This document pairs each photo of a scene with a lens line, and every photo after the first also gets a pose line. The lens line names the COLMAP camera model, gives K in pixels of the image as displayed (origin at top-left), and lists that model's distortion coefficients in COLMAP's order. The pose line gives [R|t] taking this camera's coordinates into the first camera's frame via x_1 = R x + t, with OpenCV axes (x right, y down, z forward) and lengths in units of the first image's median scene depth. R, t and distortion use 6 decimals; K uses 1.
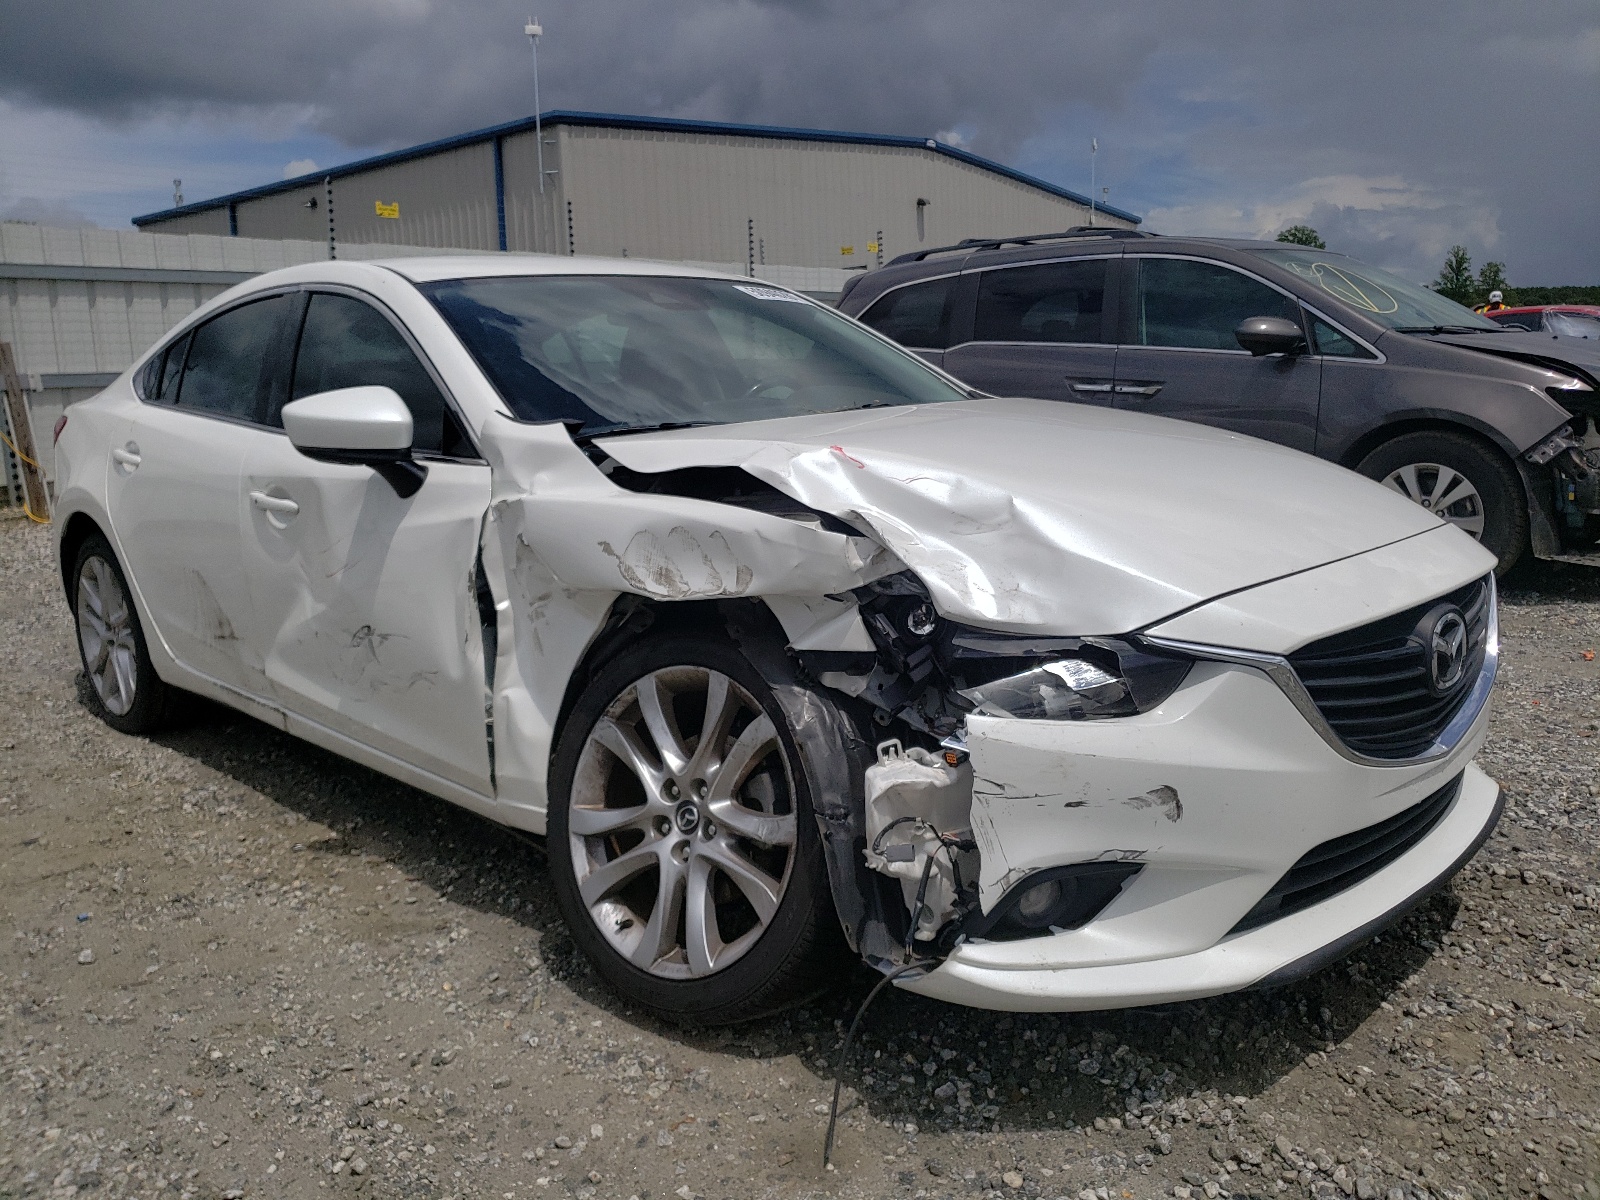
lens RADIAL K [[1183.8, 0, 799.5], [0, 1183.8, 548.3], [0, 0, 1]] dist [0.079894, -0.081706]
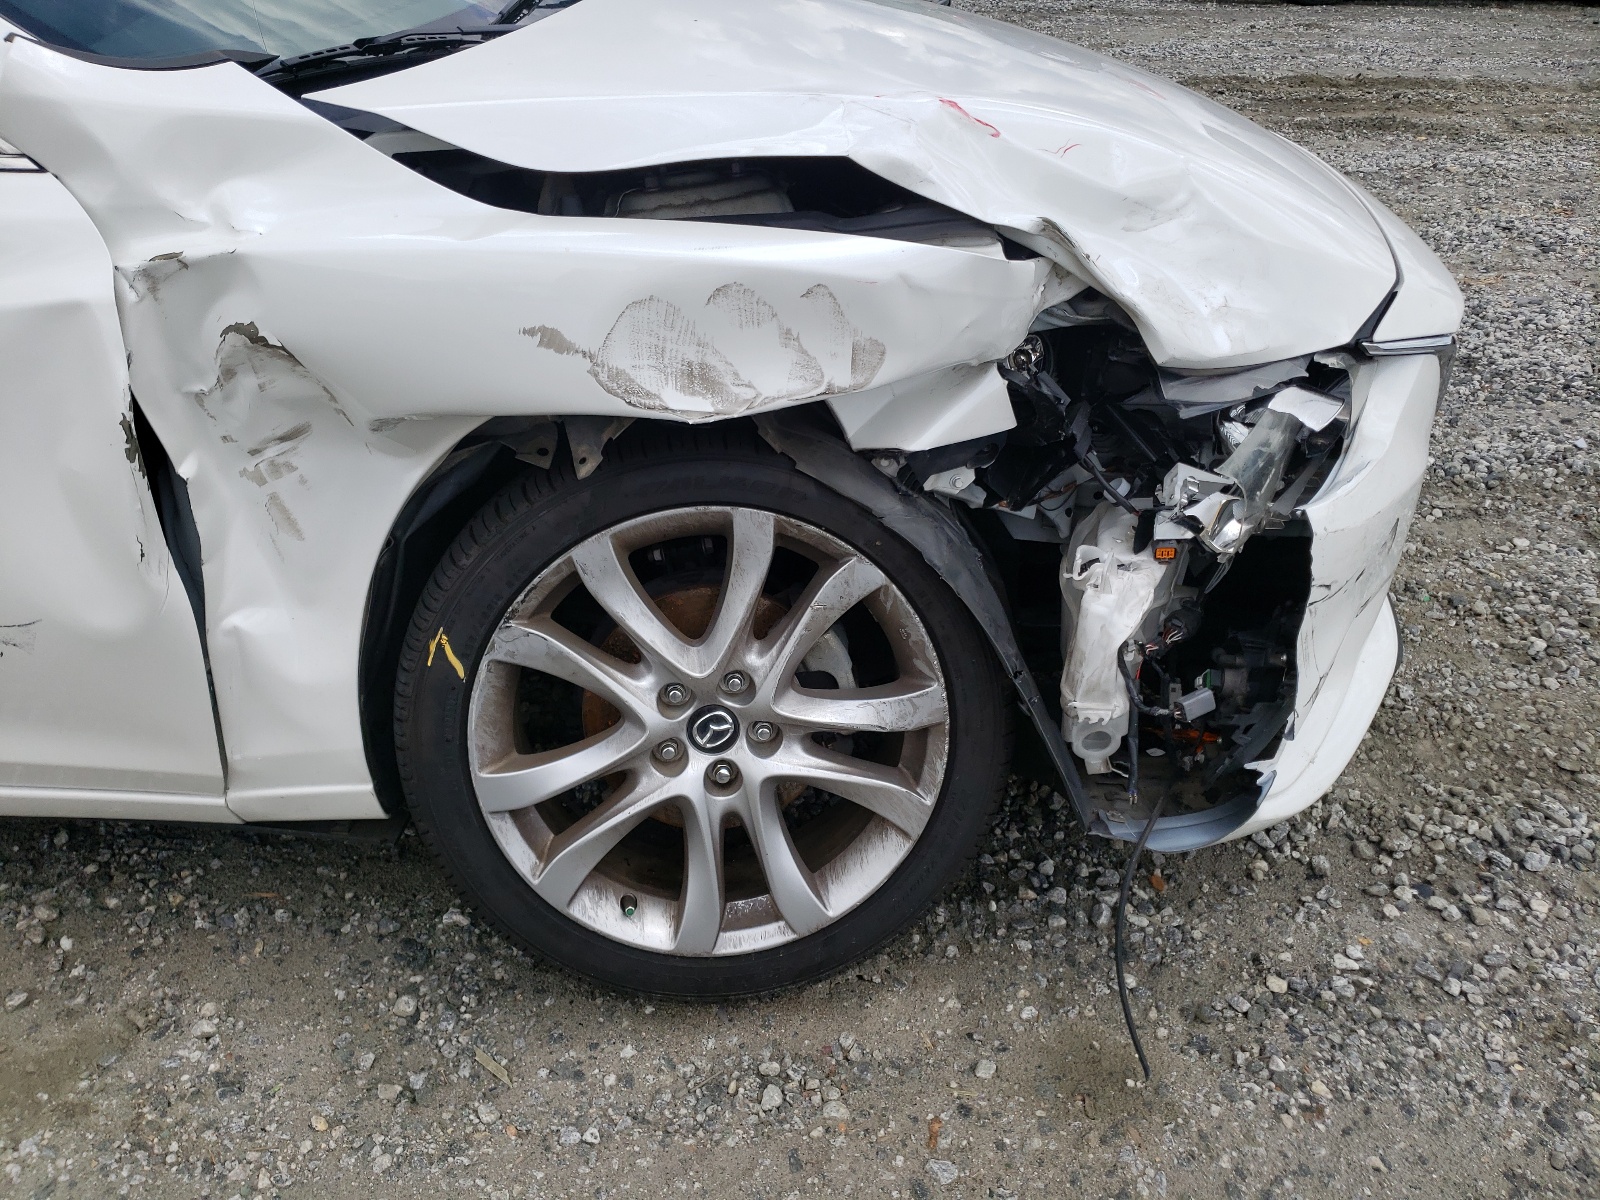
lens RADIAL K [[1183.8, 0, 799.5], [0, 1183.8, 548.3], [0, 0, 1]] dist [0.079894, -0.081706]
pose [[0.759621, -0.296810, 0.578689, -0.408533], [0.069822, 0.921864, 0.381172, -0.106516], [-0.646607, -0.249141, 0.720991, 0.543793]]
